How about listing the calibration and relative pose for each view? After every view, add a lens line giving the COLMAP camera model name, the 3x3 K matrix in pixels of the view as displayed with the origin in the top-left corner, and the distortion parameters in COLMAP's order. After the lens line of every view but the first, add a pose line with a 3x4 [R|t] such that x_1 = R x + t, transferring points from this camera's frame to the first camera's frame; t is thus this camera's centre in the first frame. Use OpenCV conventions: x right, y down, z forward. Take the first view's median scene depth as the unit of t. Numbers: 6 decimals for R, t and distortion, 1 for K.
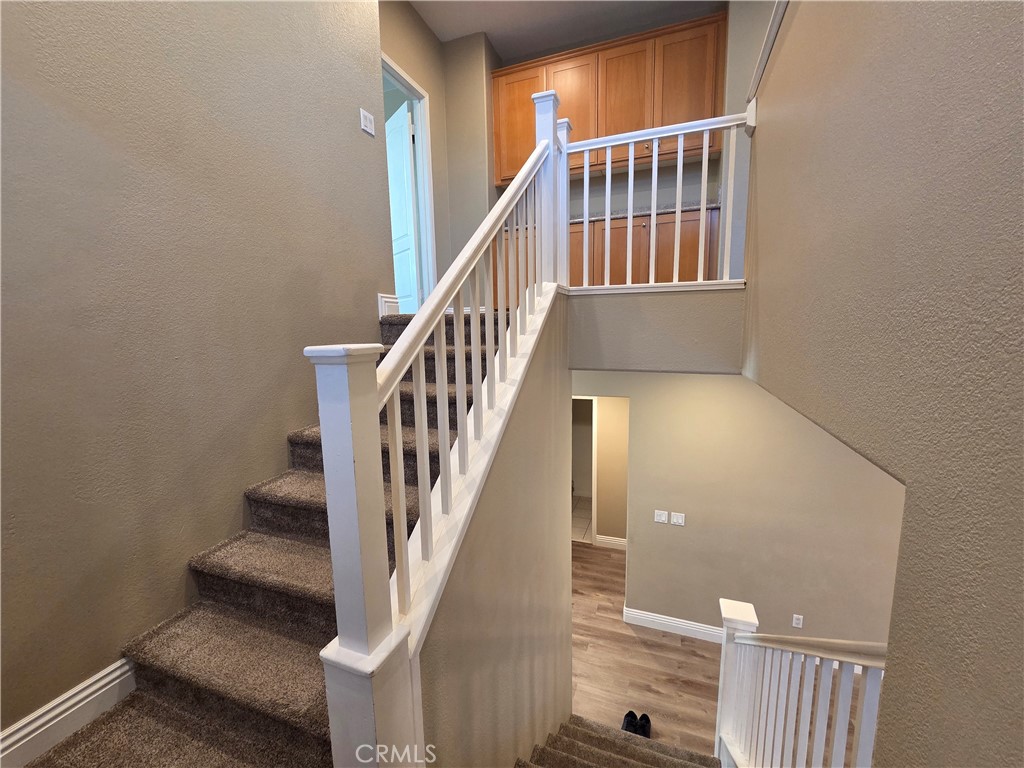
lens RADIAL K [[419.3, 0, 512.8], [0, 419.3, 387.3], [0, 0, 1]] dist [-0.000915, 0.000372]
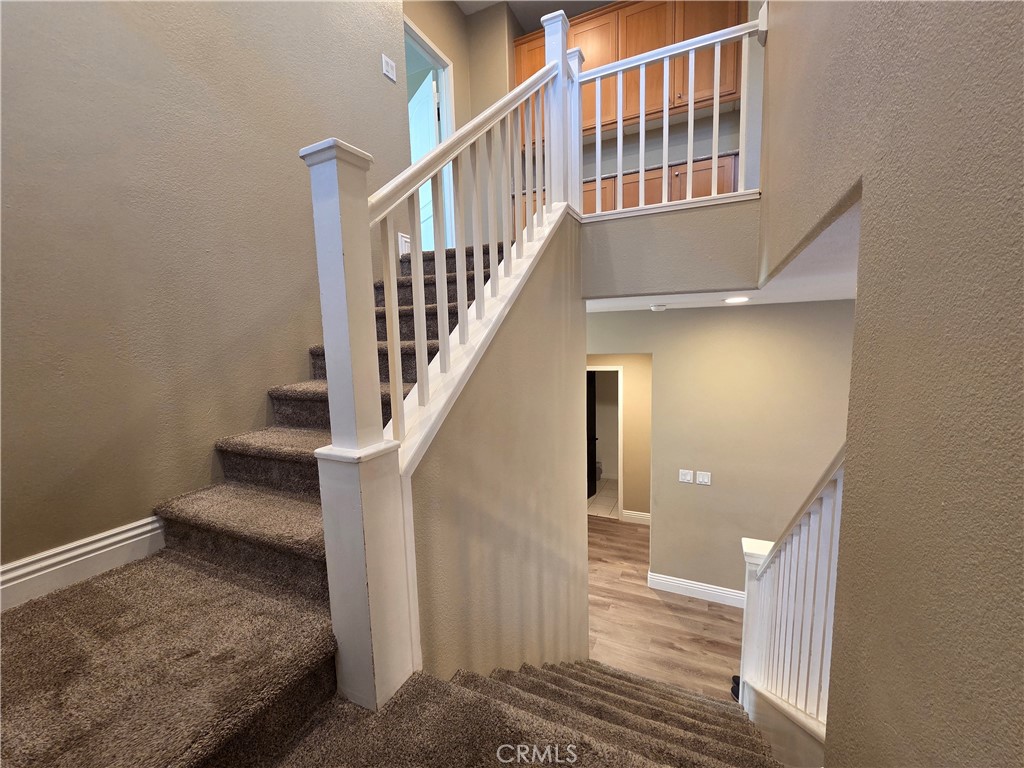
lens RADIAL K [[419.3, 0, 512.9], [0, 419.3, 386.4], [0, 0, 1]] dist [-0.000915, 0.000372]
pose [[0.996692, 0.001016, -0.081261, 0.051617], [-0.002776, 0.999764, -0.021545, 0.195092], [0.081220, 0.021699, 0.996460, -0.010003]]
